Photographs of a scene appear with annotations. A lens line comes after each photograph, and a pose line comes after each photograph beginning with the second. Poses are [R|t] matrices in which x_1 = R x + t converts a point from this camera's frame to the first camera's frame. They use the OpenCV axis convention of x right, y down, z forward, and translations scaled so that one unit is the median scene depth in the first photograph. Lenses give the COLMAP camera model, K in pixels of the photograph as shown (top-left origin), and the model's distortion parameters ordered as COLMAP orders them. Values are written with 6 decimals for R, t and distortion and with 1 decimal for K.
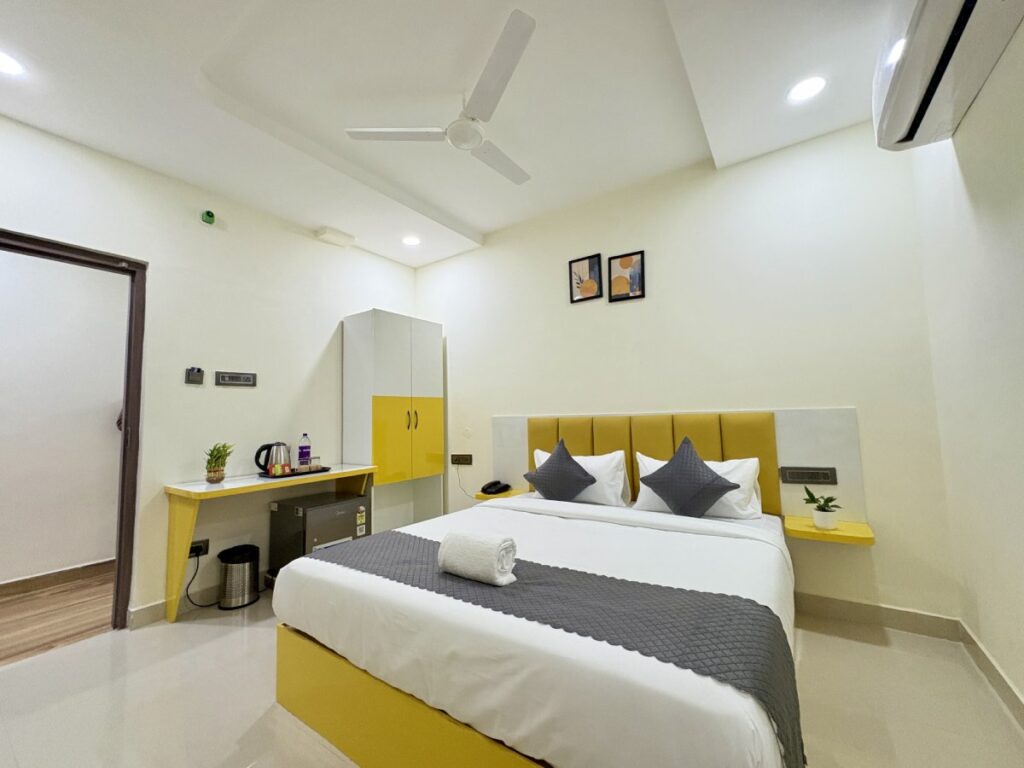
lens RADIAL K [[408.6, 0, 512.0], [0, 408.6, 384.0], [0, 0, 1]] dist [-0.000111, 0.000468]
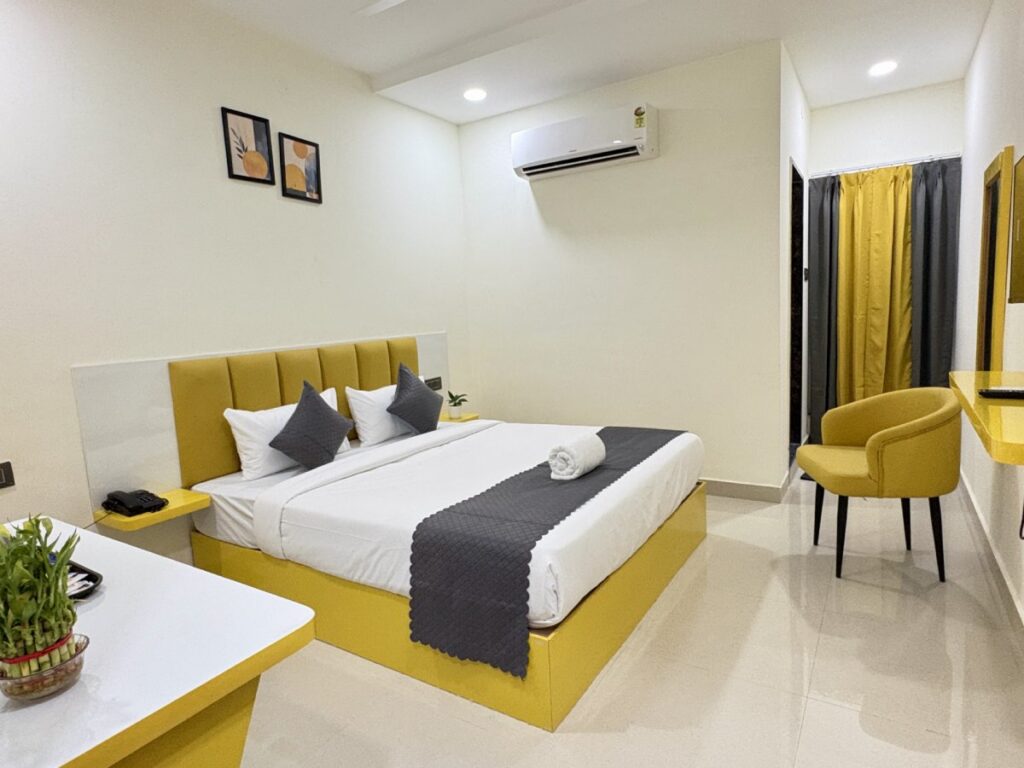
lens RADIAL K [[582.3, 0, 512.0], [0, 582.3, 384.0], [0, 0, 1]] dist [-0.003437, -0.000631]
pose [[-0.033003, -0.097350, 0.994703, -0.899726], [-0.024361, 0.995028, 0.096573, 0.028635], [-0.999158, -0.021045, -0.035210, 0.649287]]
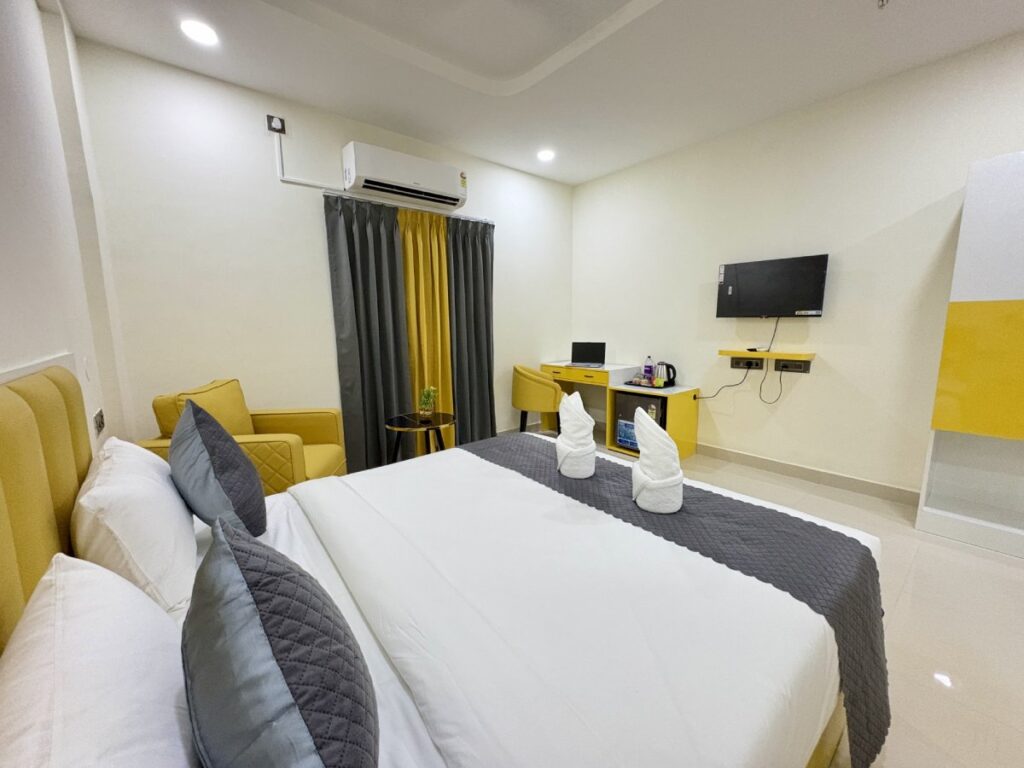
lens RADIAL K [[408.6, 0, 512.0], [0, 408.6, 384.0], [0, 0, 1]] dist [-0.000111, 0.000468]
pose [[-0.271076, 0.172517, -0.946972, 0.881586], [0.097920, 0.983646, 0.151168, 0.017668], [0.957564, -0.051750, -0.283535, 0.961076]]
